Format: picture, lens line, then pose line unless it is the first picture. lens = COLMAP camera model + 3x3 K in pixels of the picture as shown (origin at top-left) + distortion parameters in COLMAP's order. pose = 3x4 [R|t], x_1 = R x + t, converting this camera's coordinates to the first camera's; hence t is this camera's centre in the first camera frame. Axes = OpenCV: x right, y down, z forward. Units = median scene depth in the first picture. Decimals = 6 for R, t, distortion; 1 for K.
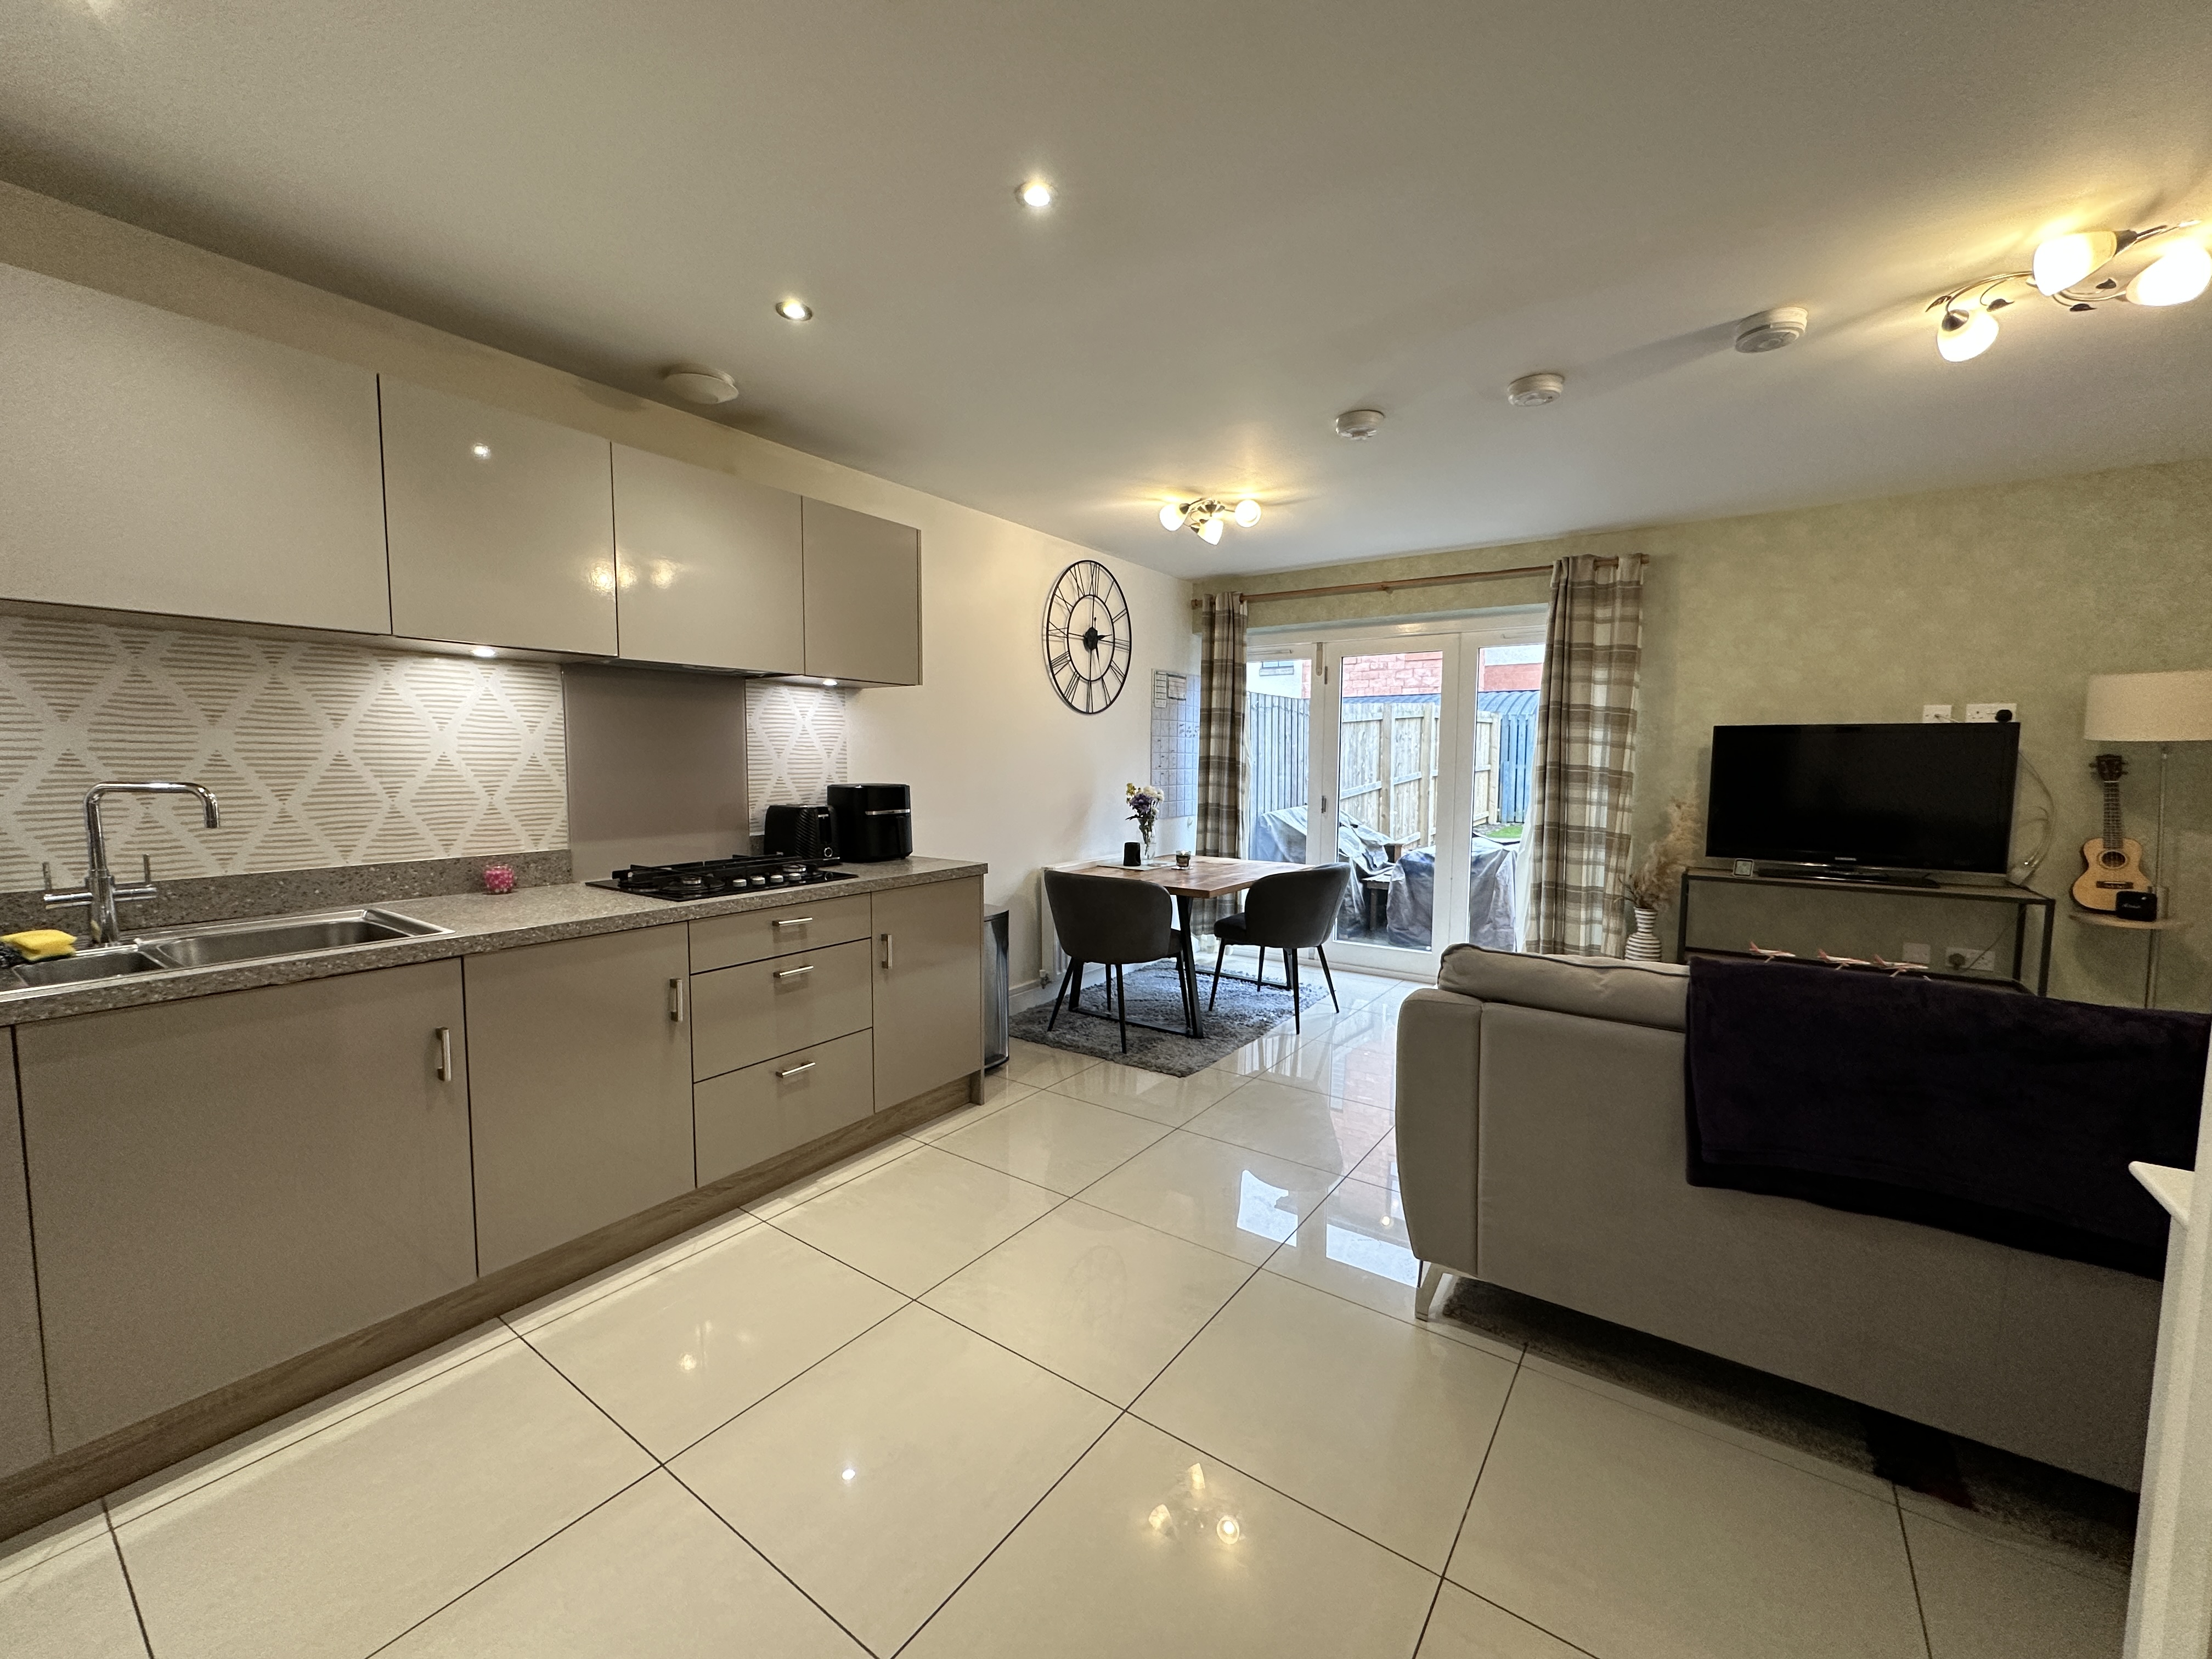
lens RADIAL K [[882.1, 0, 1104.8], [0, 882.1, 828.1], [0, 0, 1]] dist [-0.004721, 0.000429]
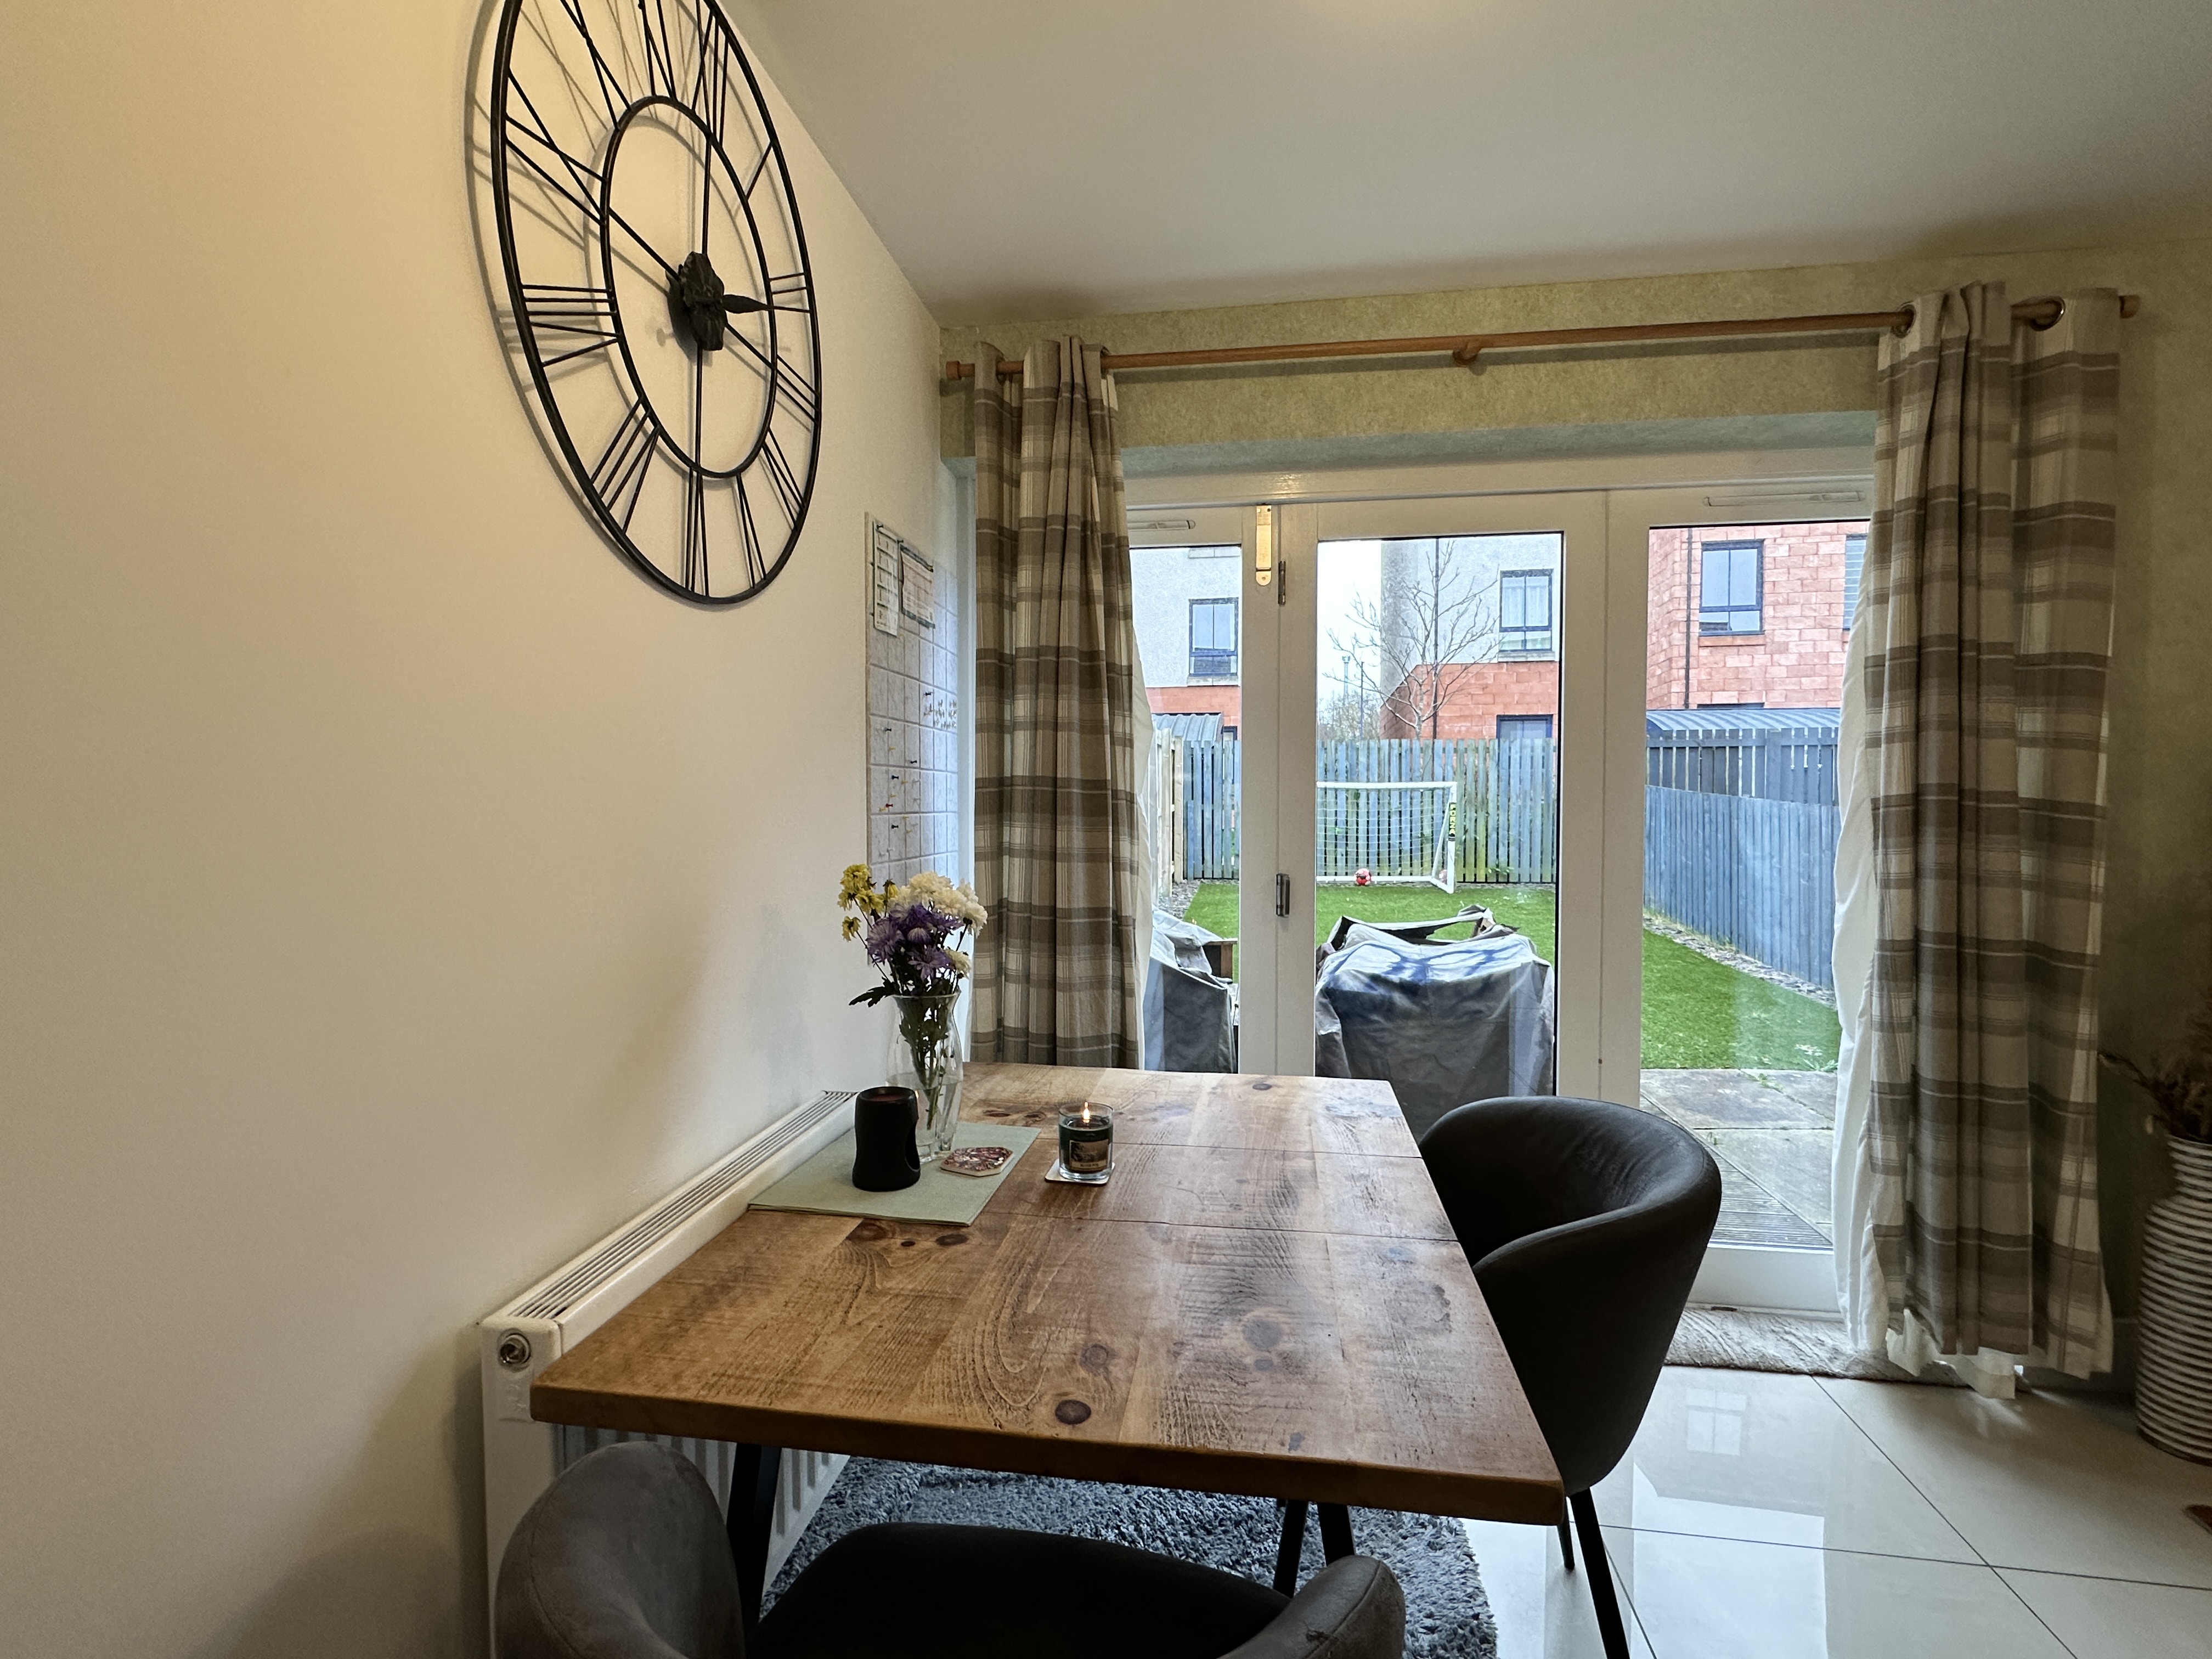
lens RADIAL K [[1025.6, 0, 1106.1], [0, 1025.6, 835.5], [0, 0, 1]] dist [-0.000662, 0.000340]
pose [[0.895003, -0.020100, 0.445607, -0.065353], [0.040411, 0.998530, -0.036123, -0.067700], [-0.444226, 0.050337, 0.894500, 1.008219]]
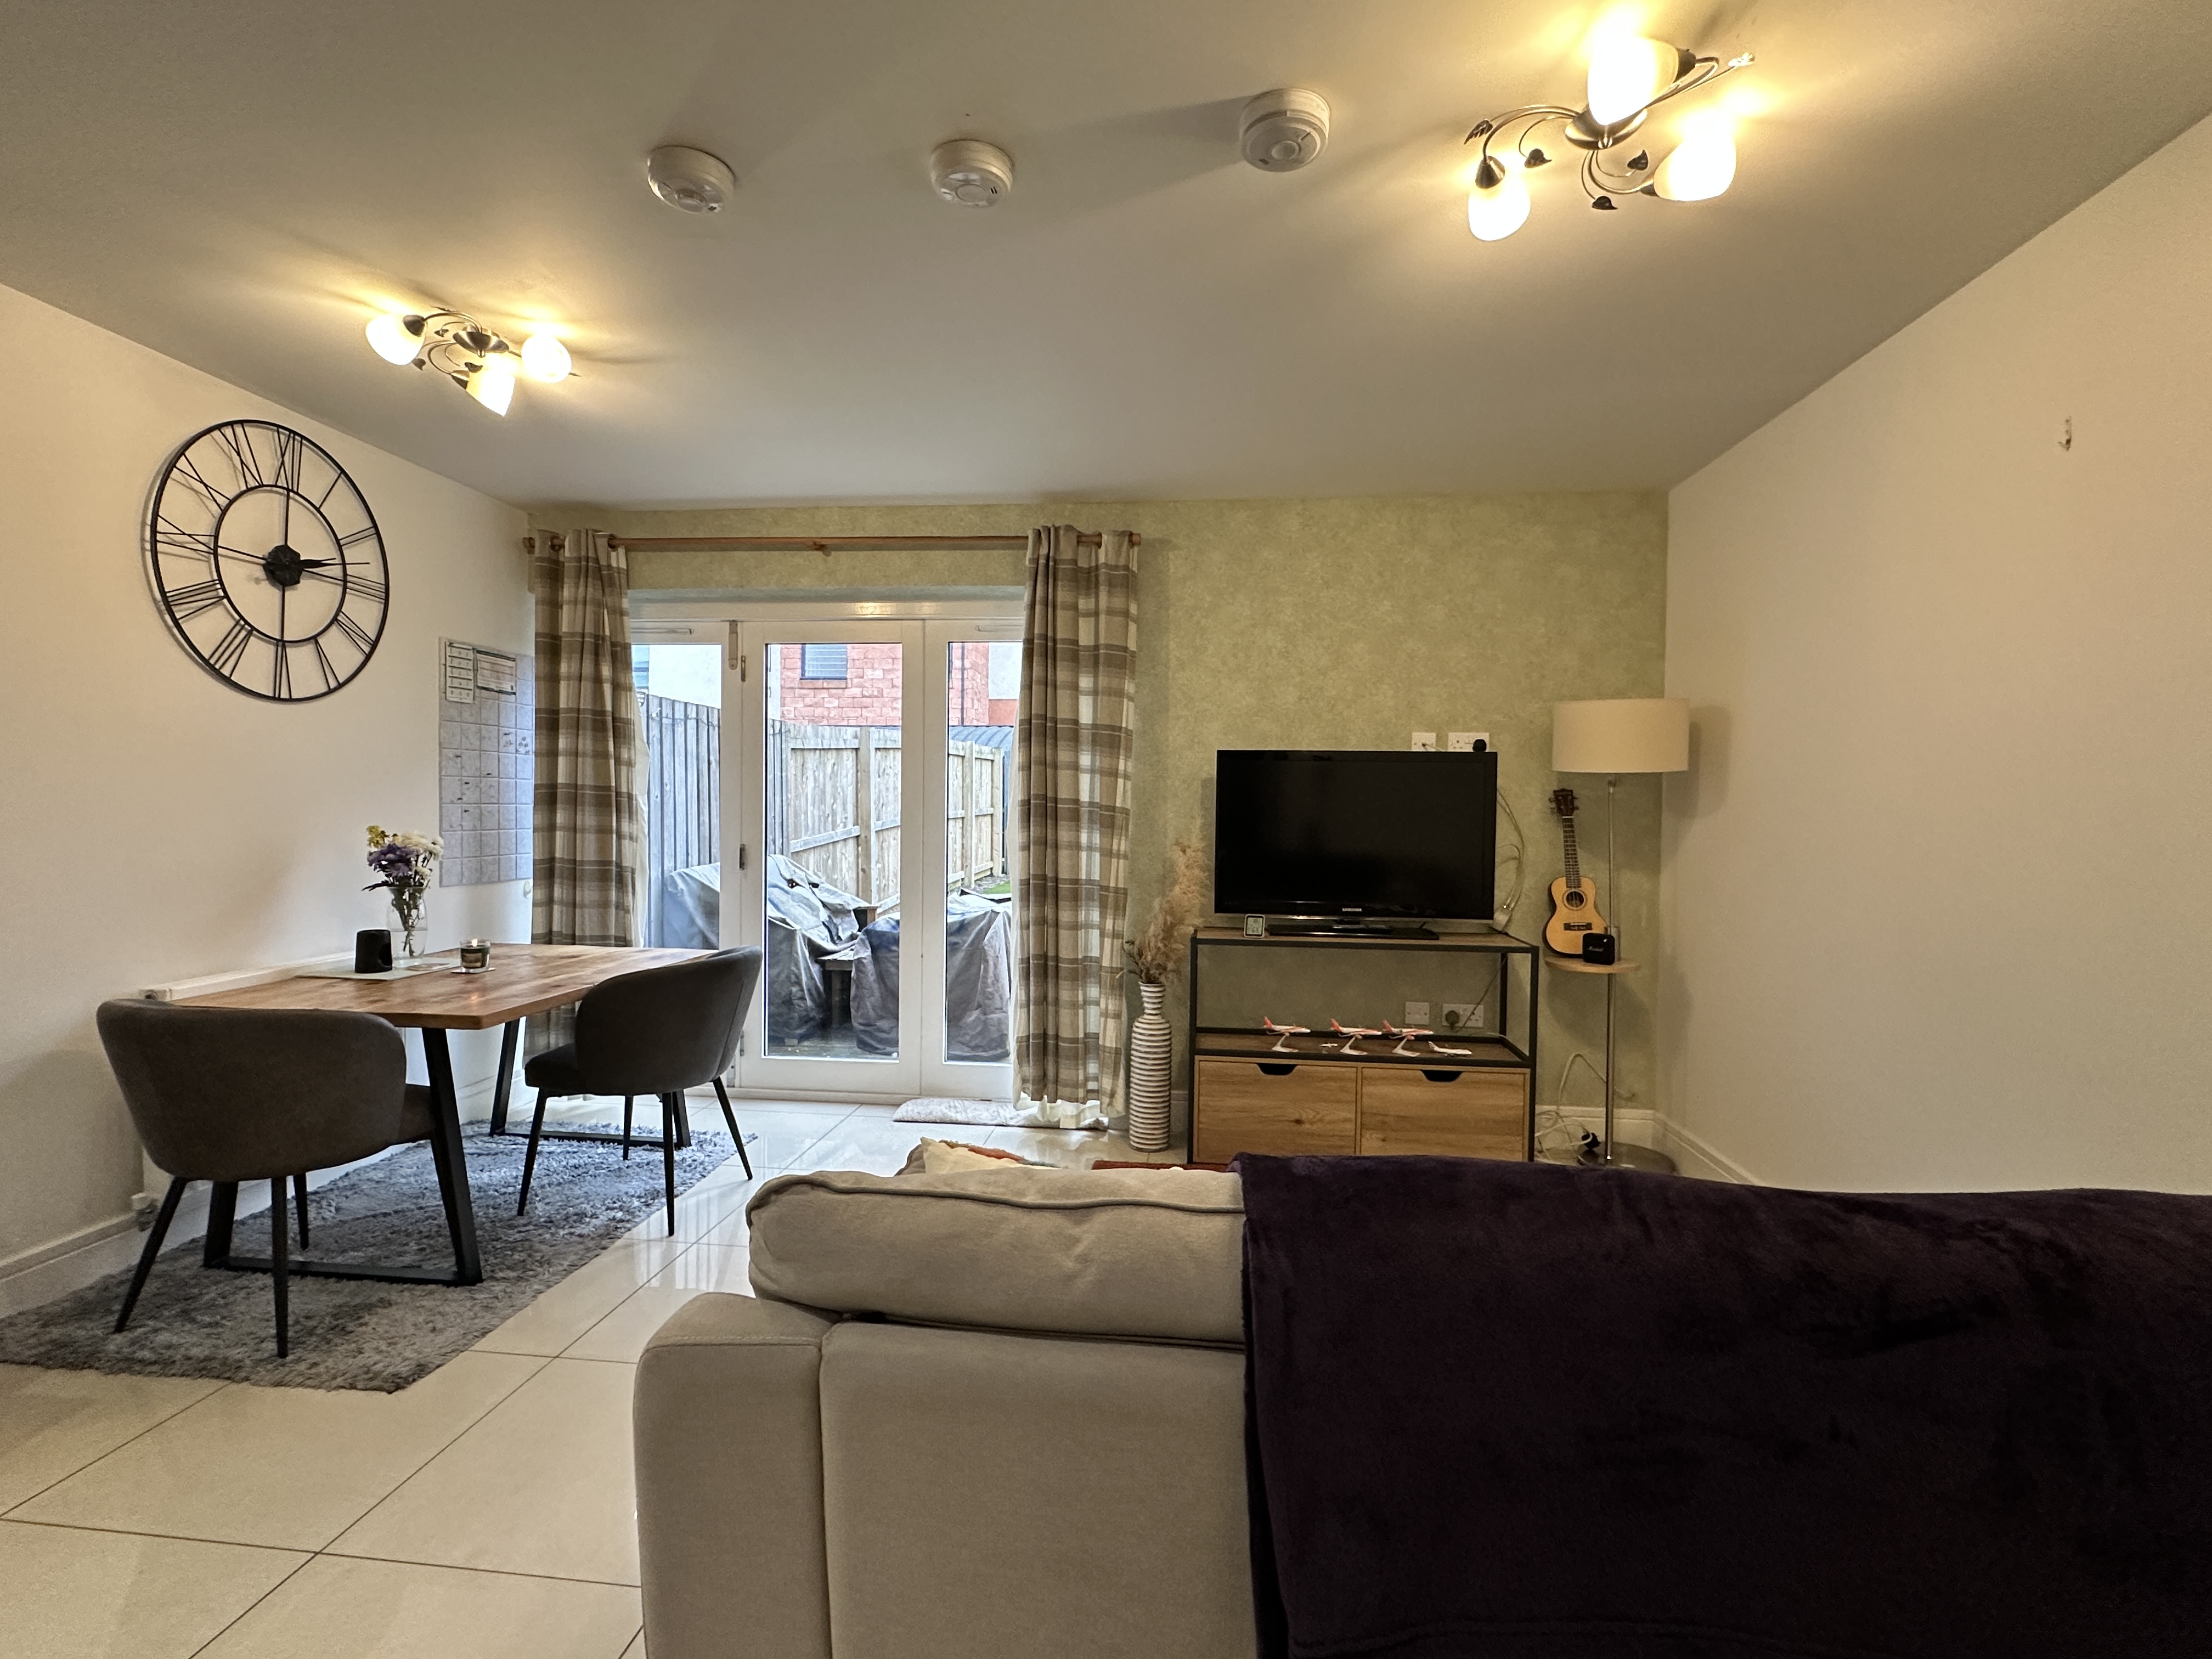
lens RADIAL K [[1028.1, 0, 1102.7], [0, 1028.1, 831.1], [0, 0, 1]] dist [-0.003547, 0.000670]
pose [[0.873741, -0.006552, 0.486347, 0.174467], [0.031833, 0.998536, -0.043738, -0.005310], [-0.485349, 0.053697, 0.872670, 0.285111]]
